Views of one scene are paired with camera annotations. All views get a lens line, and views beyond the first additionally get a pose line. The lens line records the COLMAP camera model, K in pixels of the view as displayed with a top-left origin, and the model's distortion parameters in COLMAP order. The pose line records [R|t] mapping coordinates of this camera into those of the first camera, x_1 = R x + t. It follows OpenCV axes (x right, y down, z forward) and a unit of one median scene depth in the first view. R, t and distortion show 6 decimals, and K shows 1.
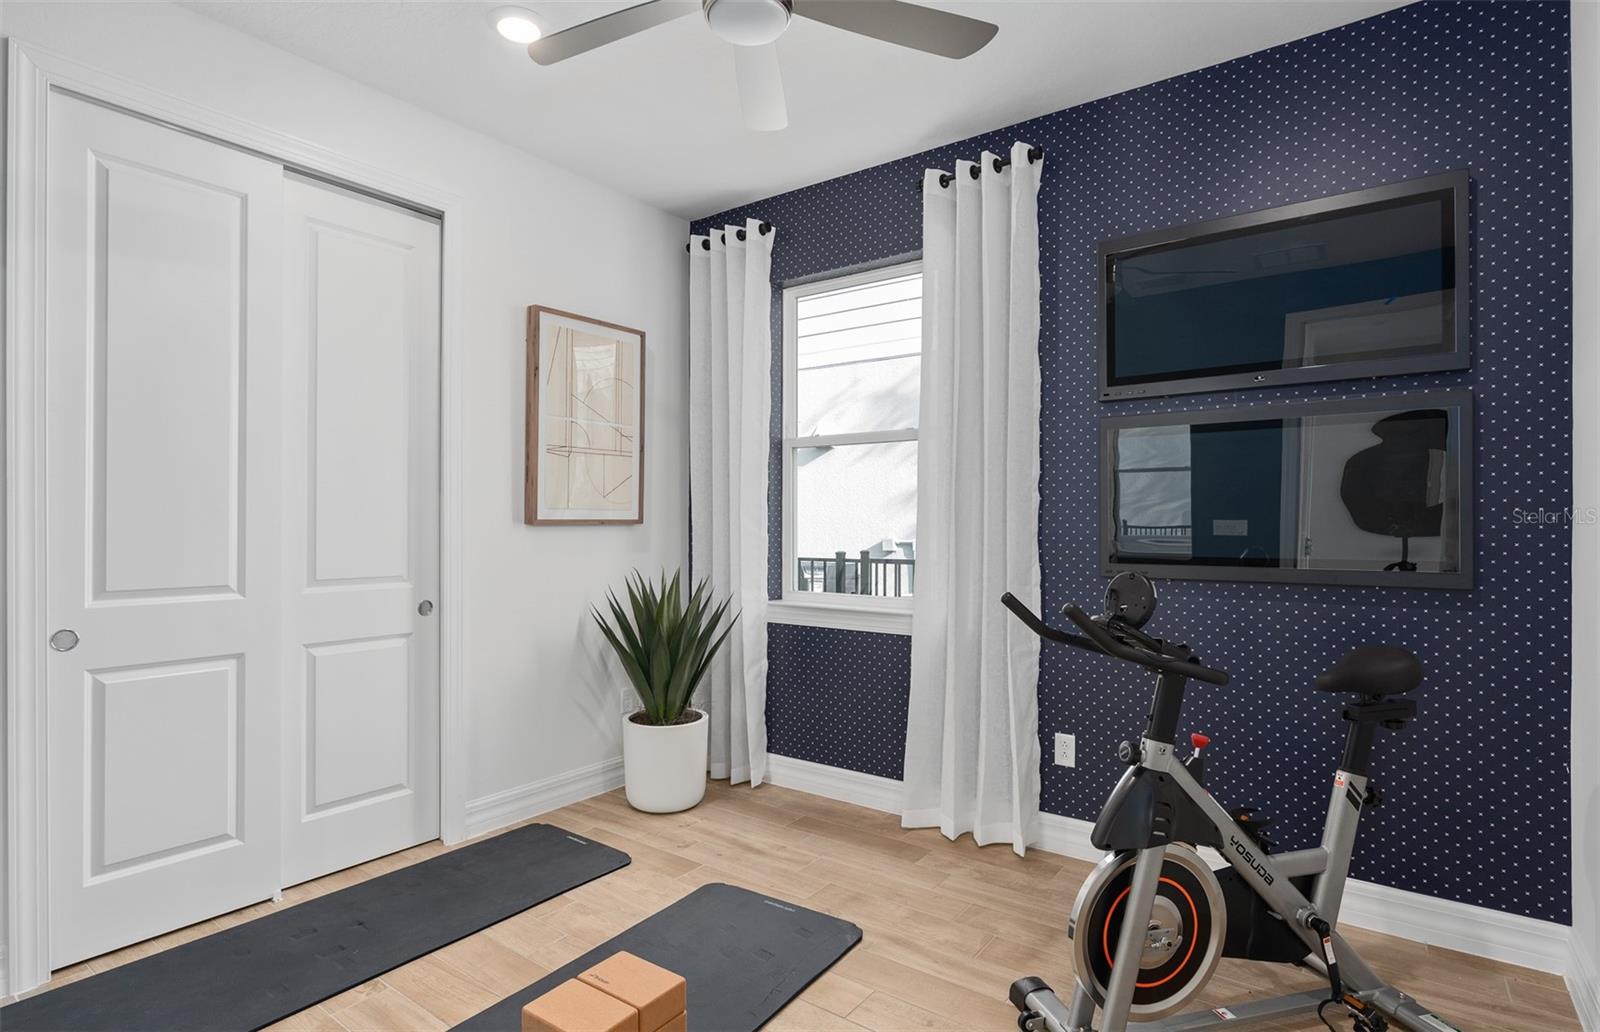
lens RADIAL K [[814.4, 0, 795.9], [0, 814.4, 516.6], [0, 0, 1]] dist [-0.010597, 0.001643]
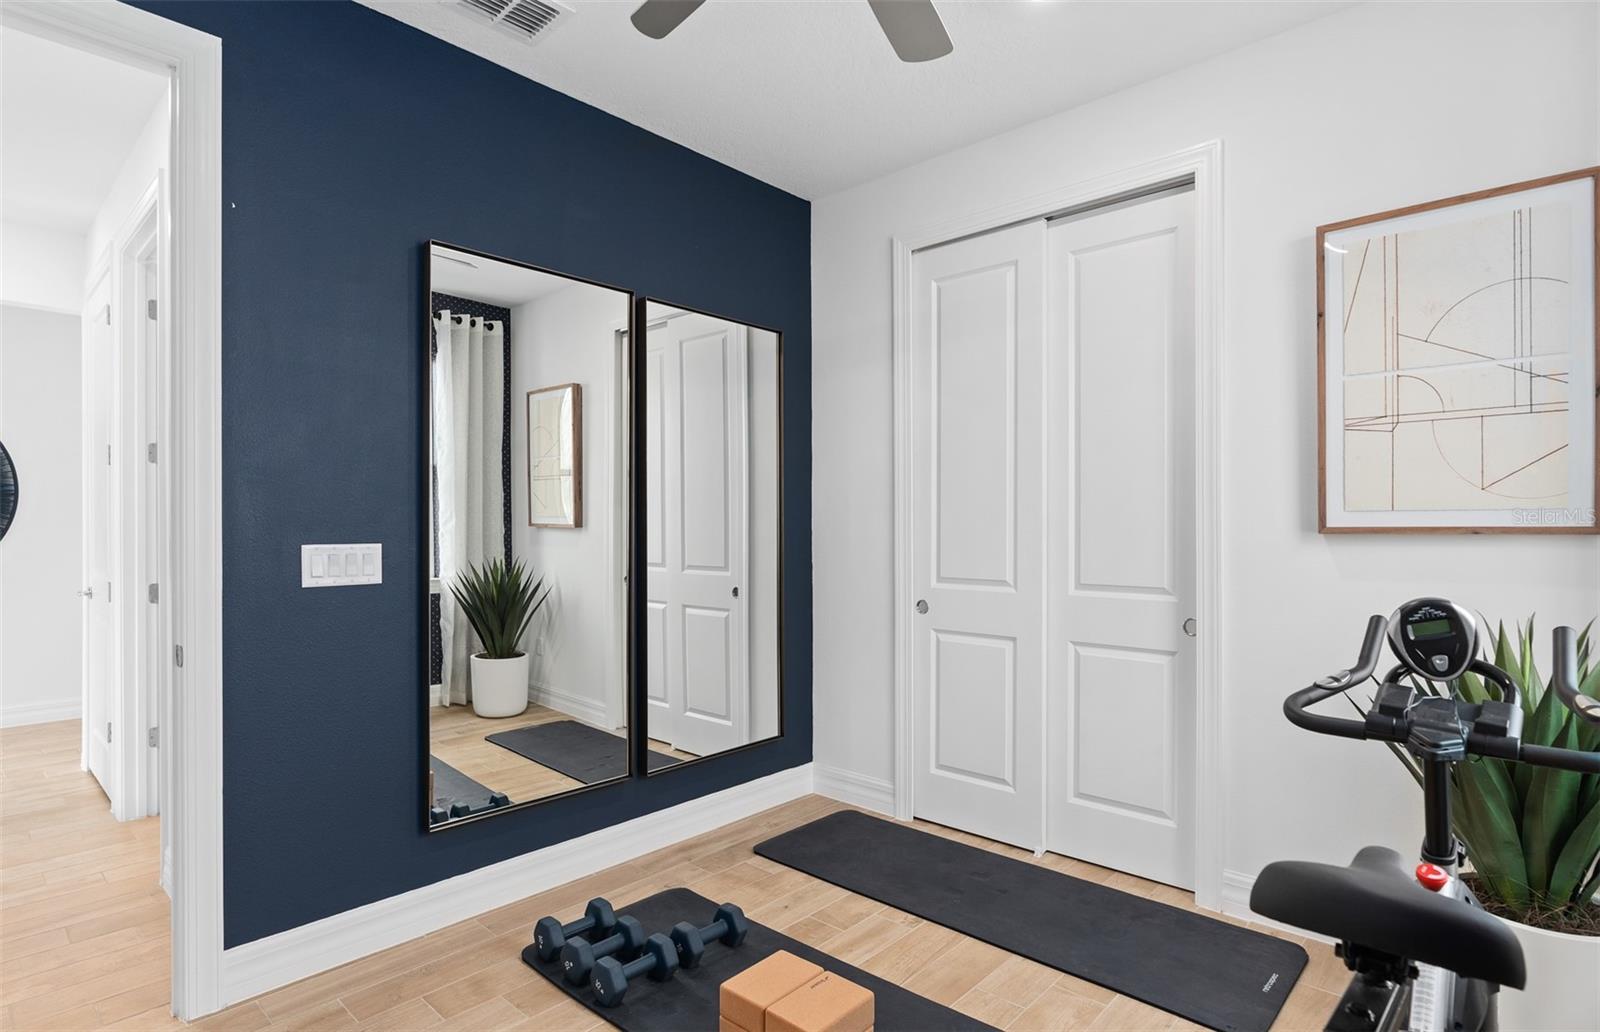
lens RADIAL K [[814.4, 0, 795.8], [0, 814.4, 525.2], [0, 0, 1]] dist [-0.010597, 0.001643]
pose [[-0.117361, -0.004042, -0.993081, 0.573618], [0.006681, 0.999966, -0.004859, 0.003070], [0.993067, -0.007205, -0.117330, 0.815726]]
